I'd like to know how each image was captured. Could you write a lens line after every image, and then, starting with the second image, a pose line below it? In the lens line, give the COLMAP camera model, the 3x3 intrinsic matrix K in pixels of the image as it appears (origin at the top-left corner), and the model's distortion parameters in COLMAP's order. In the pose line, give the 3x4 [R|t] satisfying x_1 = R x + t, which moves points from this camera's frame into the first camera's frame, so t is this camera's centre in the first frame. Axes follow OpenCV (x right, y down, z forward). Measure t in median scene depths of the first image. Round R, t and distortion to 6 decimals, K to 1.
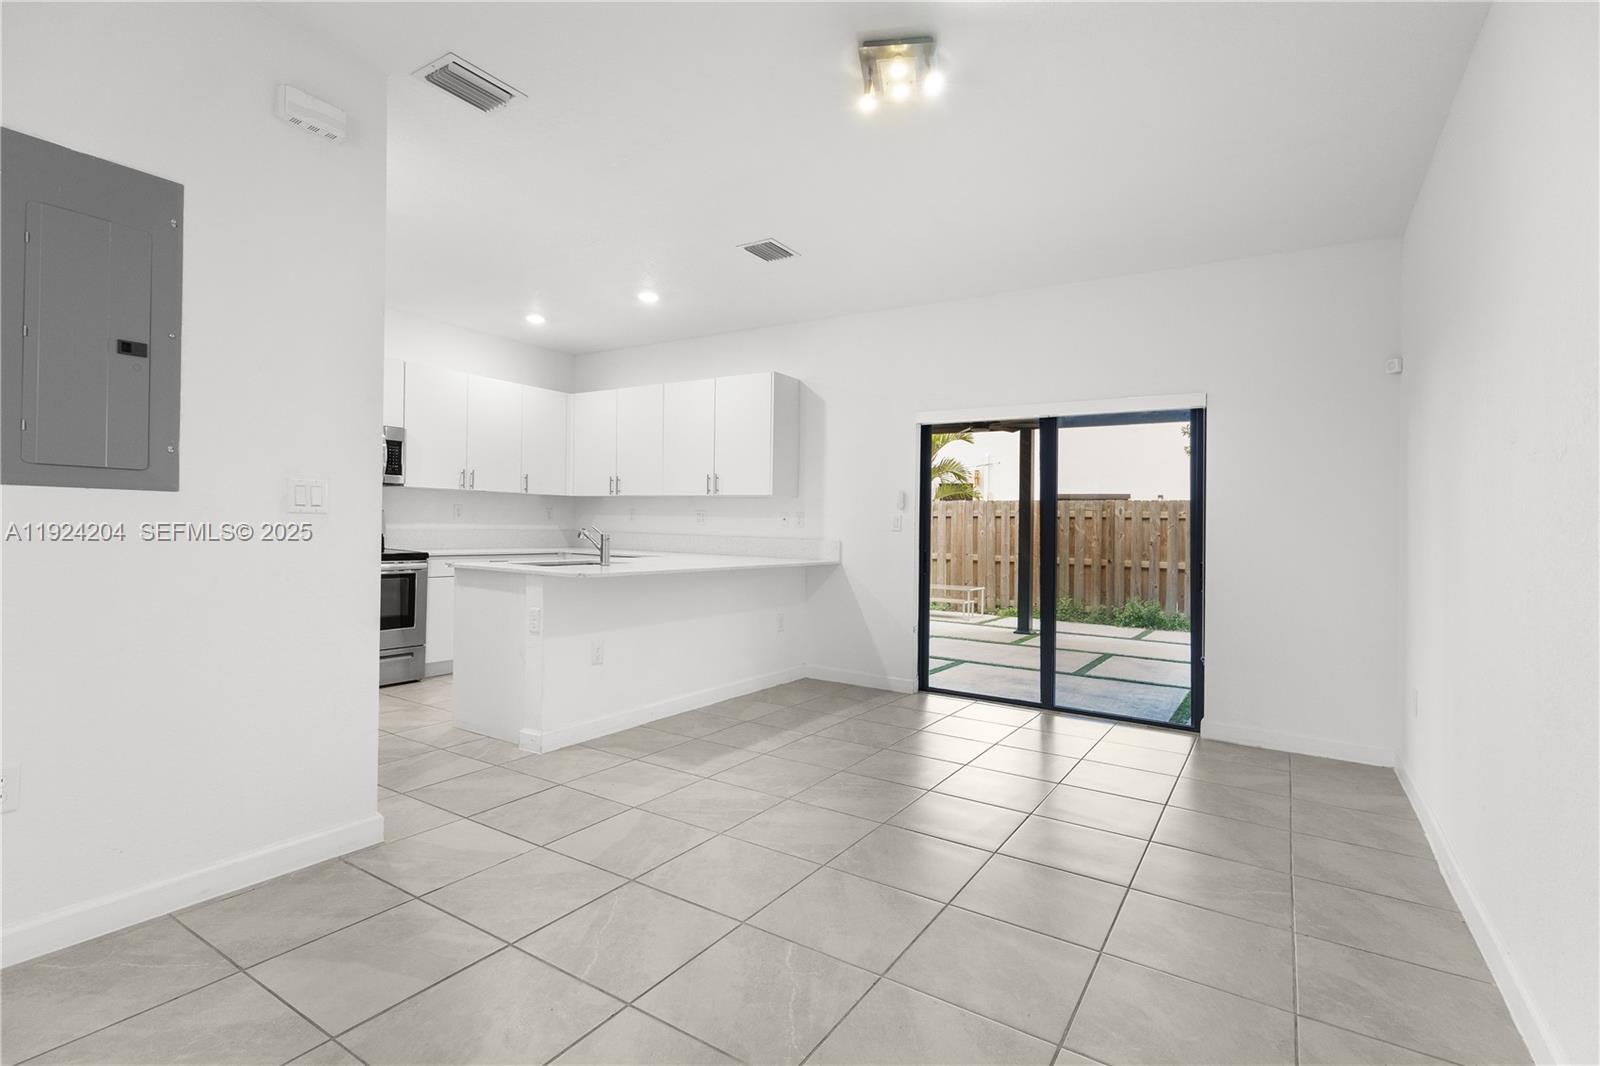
lens RADIAL K [[735.2, 0, 802.2], [0, 735.2, 523.7], [0, 0, 1]] dist [0.002047, 0.000561]
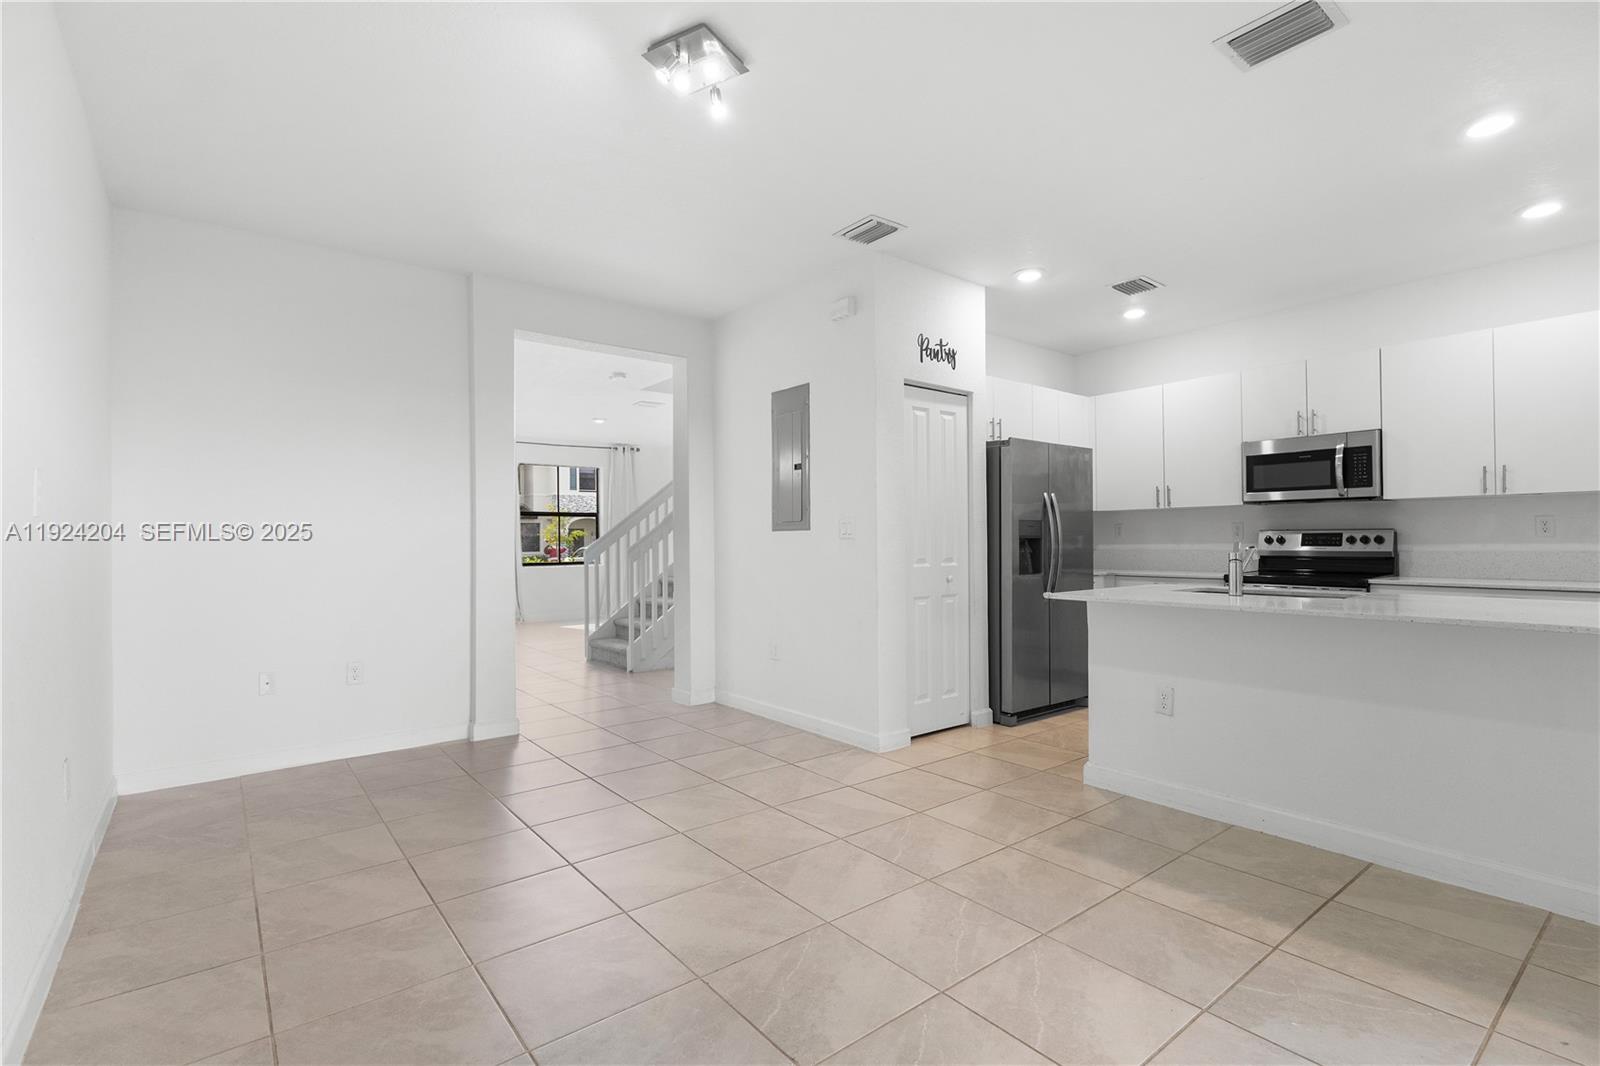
lens RADIAL K [[735.2, 0, 801.3], [0, 735.2, 537.4], [0, 0, 1]] dist [0.002047, 0.000561]
pose [[-0.309312, -0.025640, -0.950615, 0.813463], [0.003166, 0.999603, -0.027992, 0.023228], [0.950955, -0.011668, -0.309108, 1.148002]]
